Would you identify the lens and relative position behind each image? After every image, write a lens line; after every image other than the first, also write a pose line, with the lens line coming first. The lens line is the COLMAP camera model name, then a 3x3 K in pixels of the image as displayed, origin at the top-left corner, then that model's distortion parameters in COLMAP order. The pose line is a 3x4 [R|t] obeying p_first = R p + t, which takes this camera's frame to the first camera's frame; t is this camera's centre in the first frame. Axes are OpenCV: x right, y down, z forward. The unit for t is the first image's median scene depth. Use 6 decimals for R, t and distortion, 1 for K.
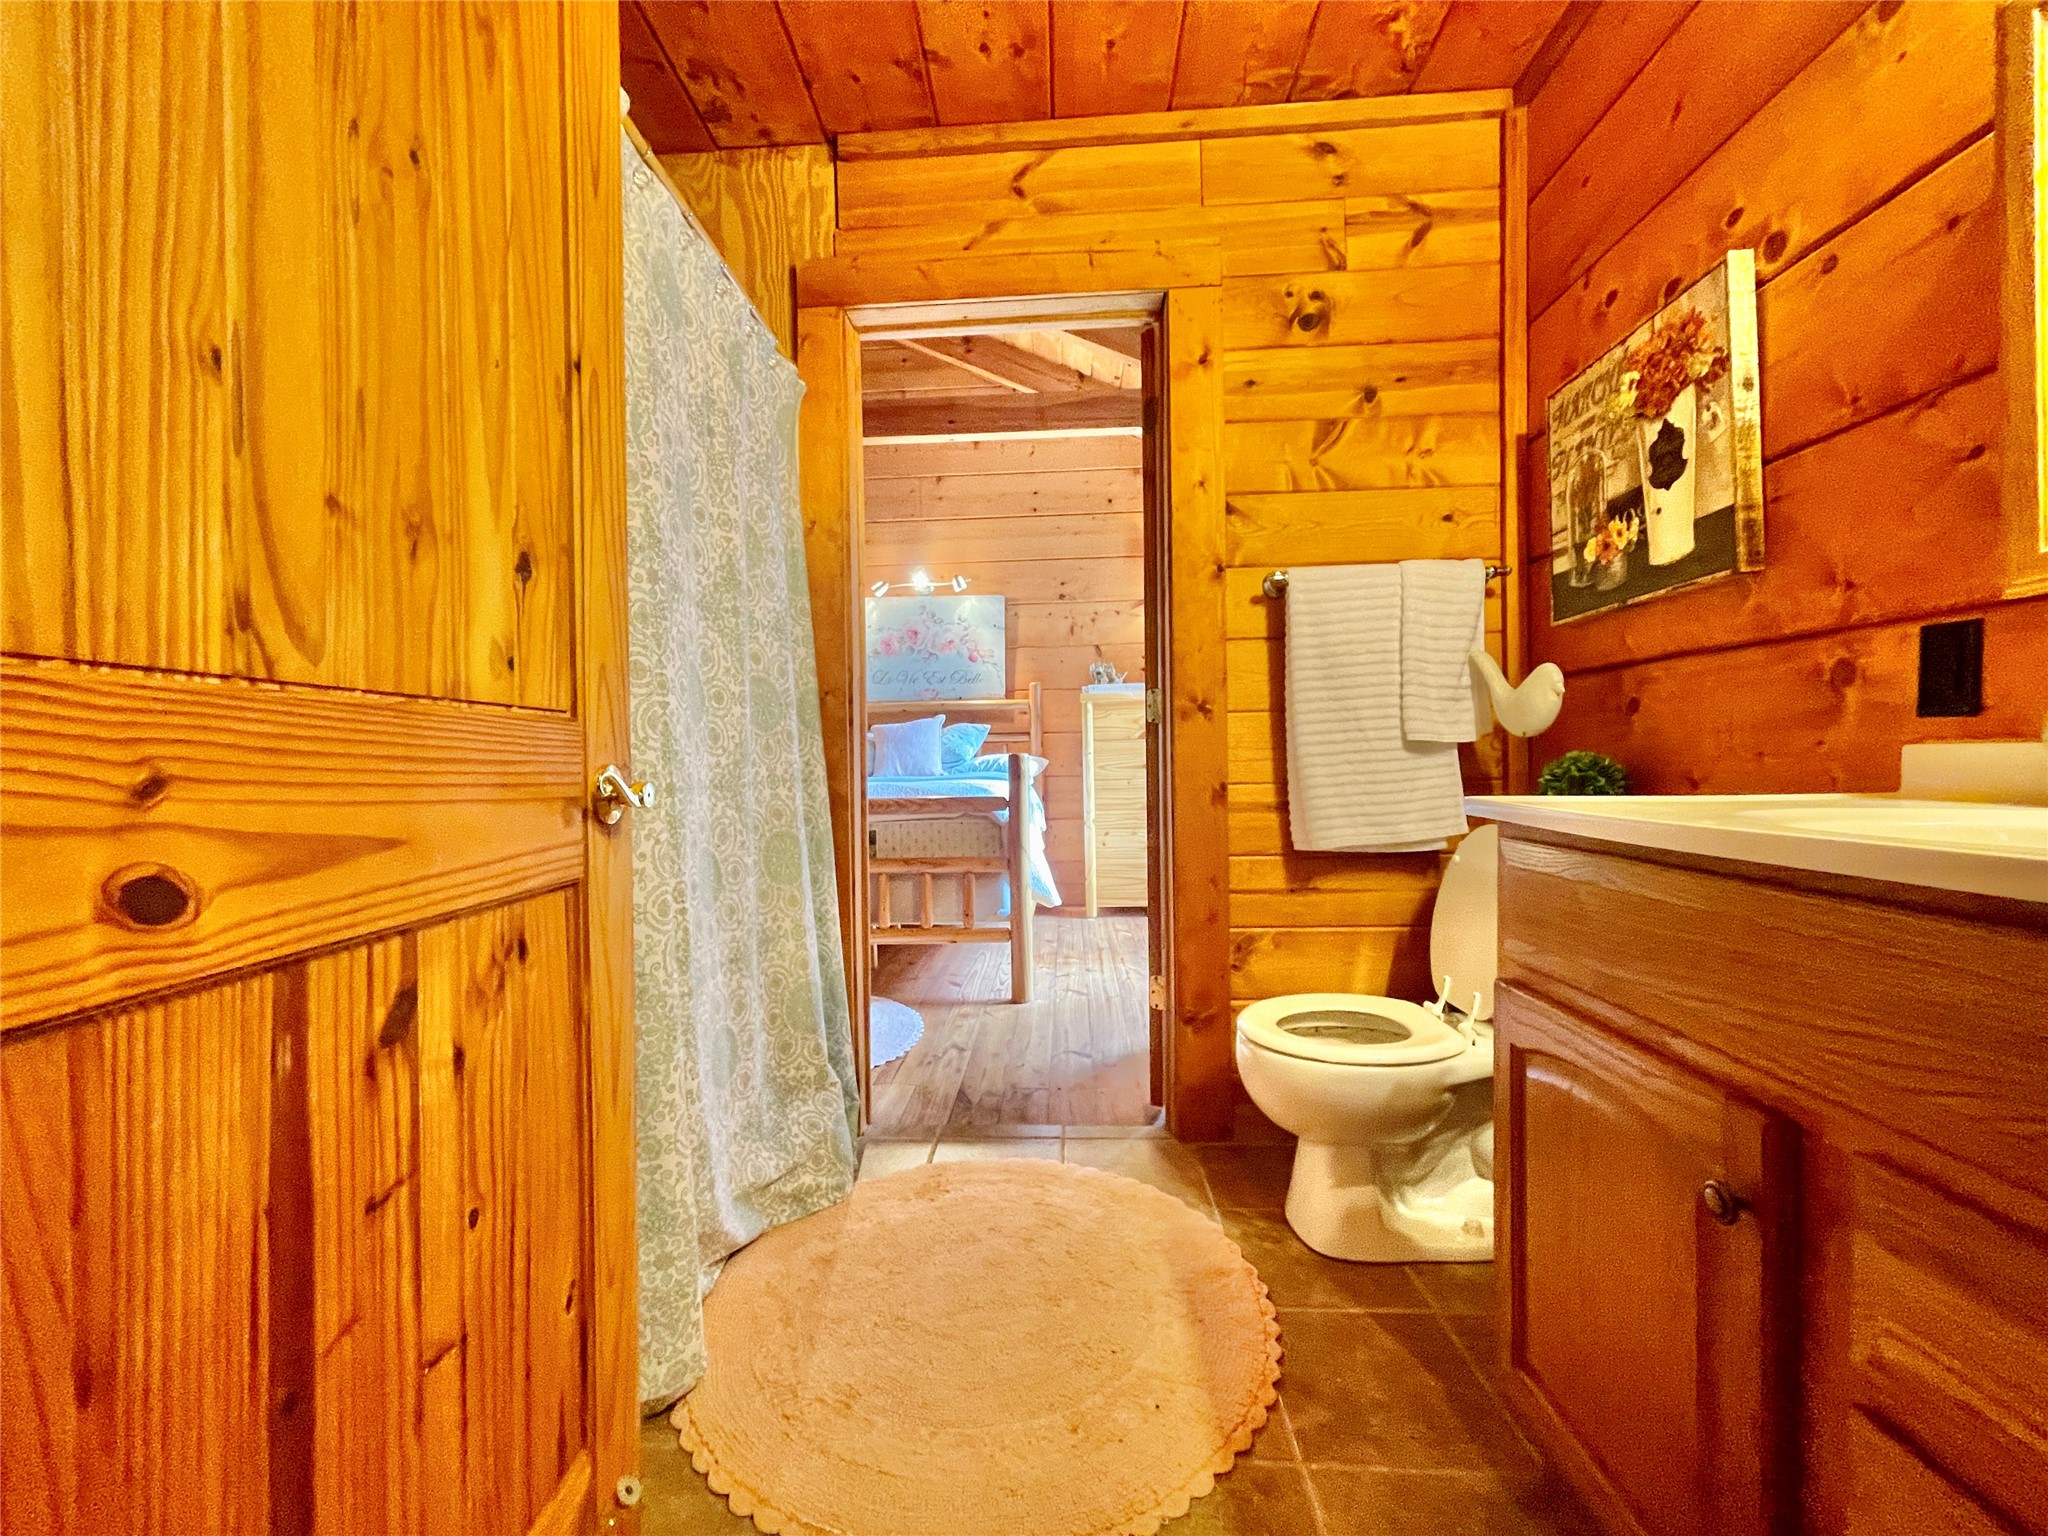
lens RADIAL K [[838.1, 0, 1015.9], [0, 838.1, 773.3], [0, 0, 1]] dist [-0.011450, 0.008728]
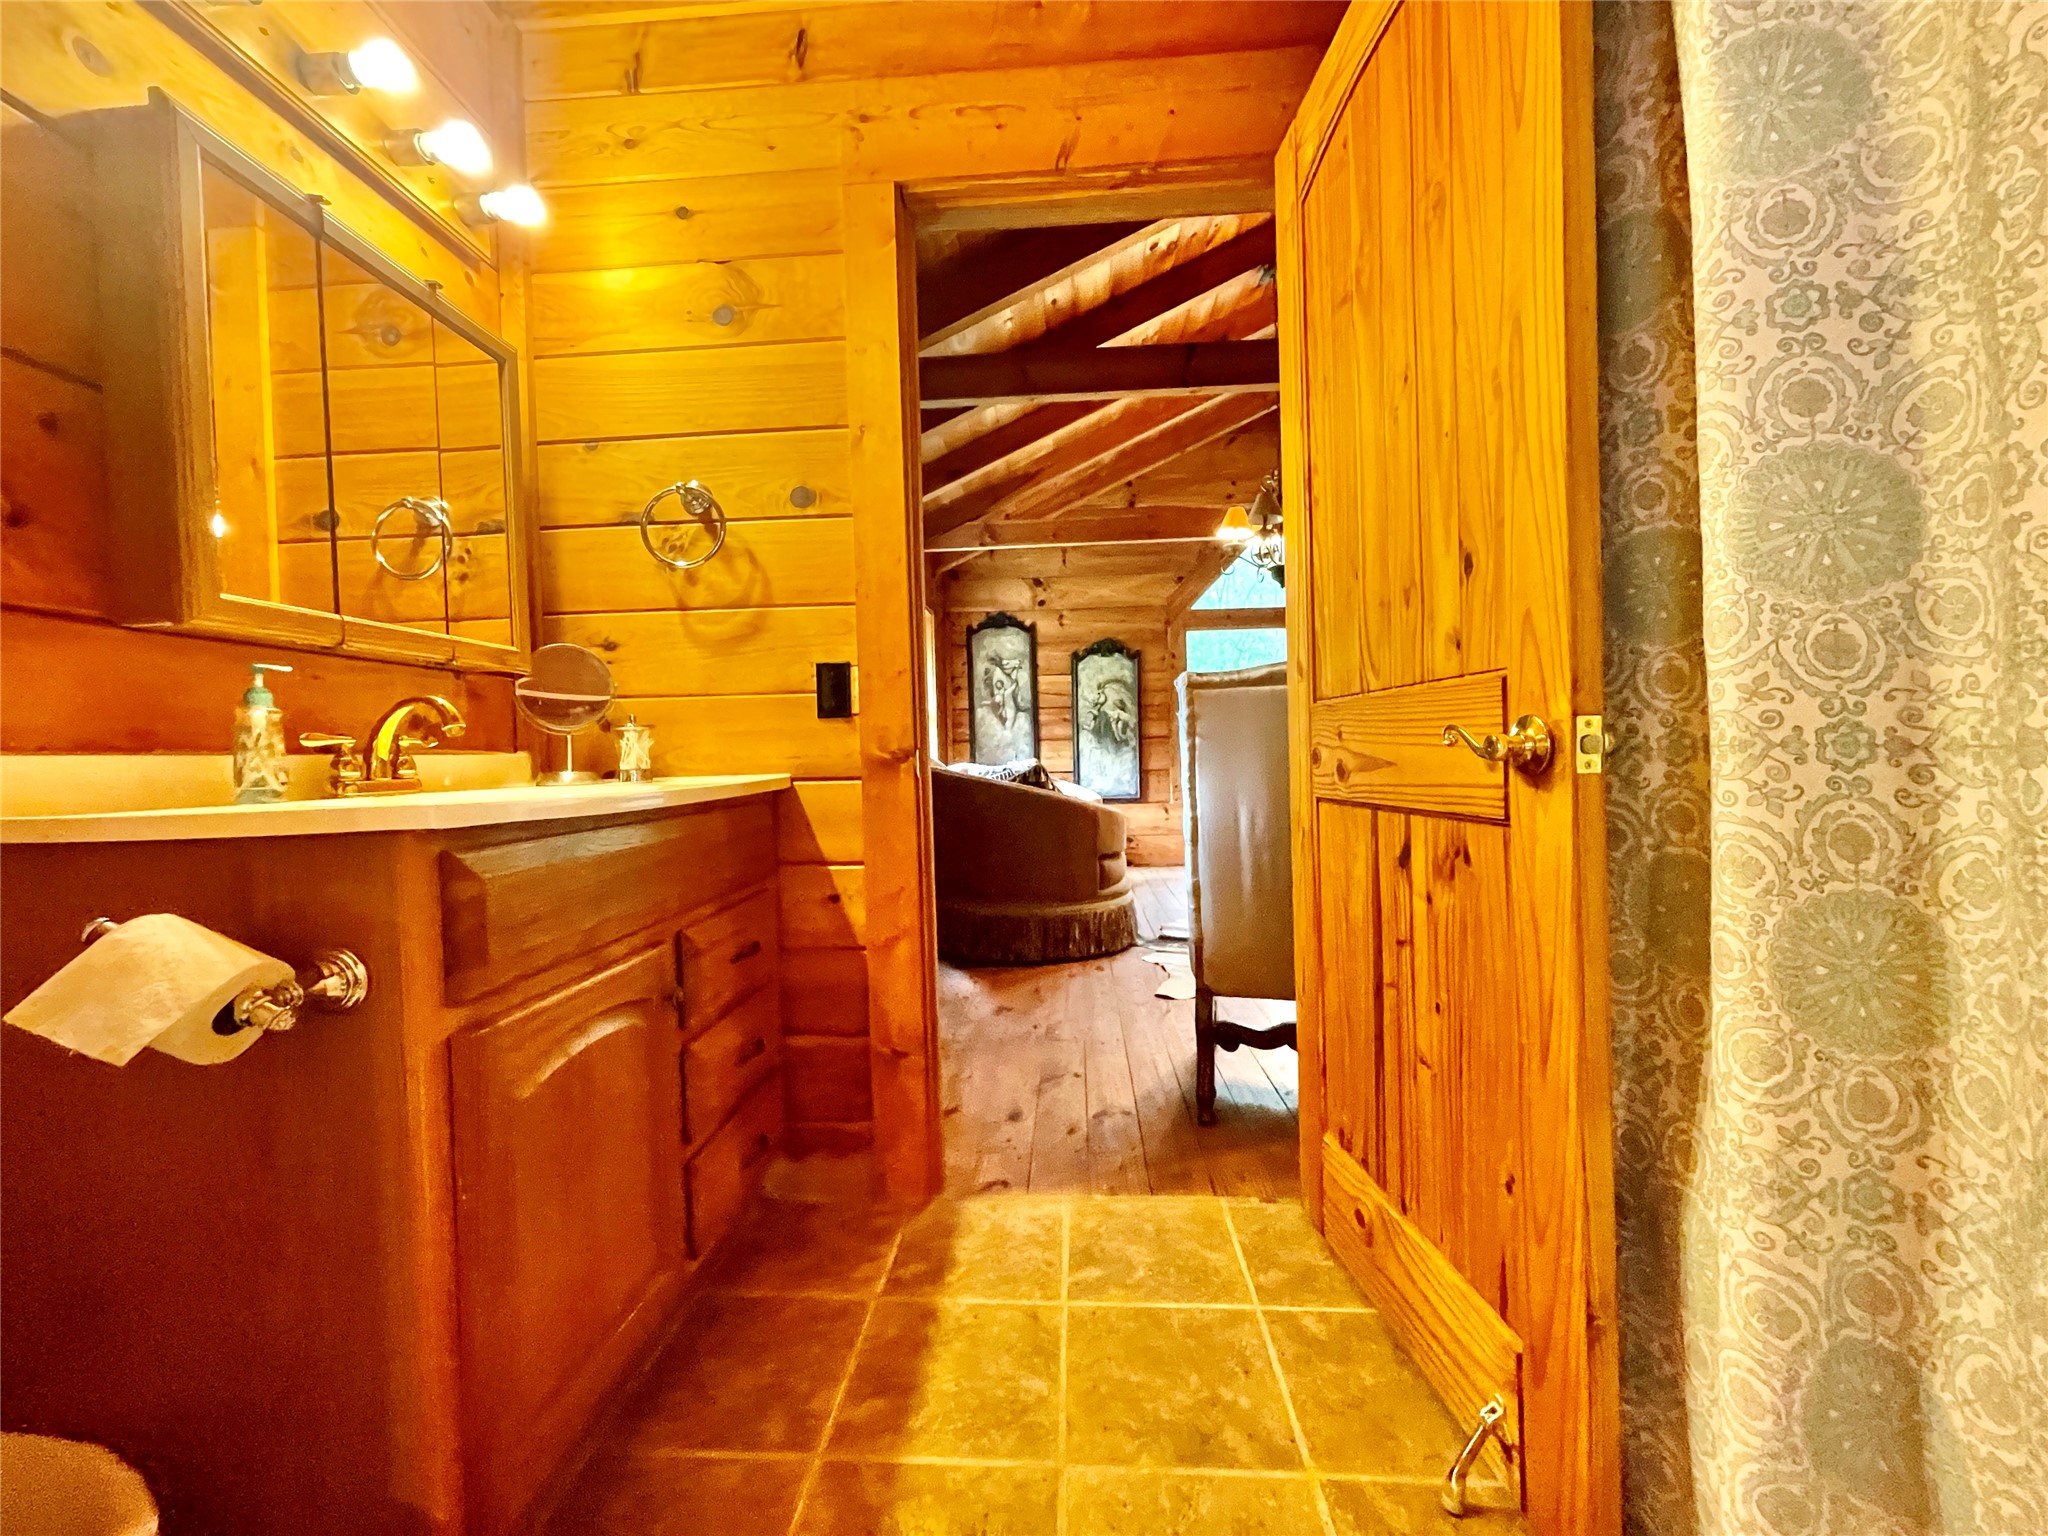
lens RADIAL K [[838.1, 0, 1015.9], [0, 838.1, 773.3], [0, 0, 1]] dist [-0.011450, 0.008728]
pose [[-0.999232, 0.039006, -0.003825, 0.131174], [0.038855, 0.998675, 0.033751, 0.003471], [0.005137, 0.033576, -0.999423, 2.409523]]
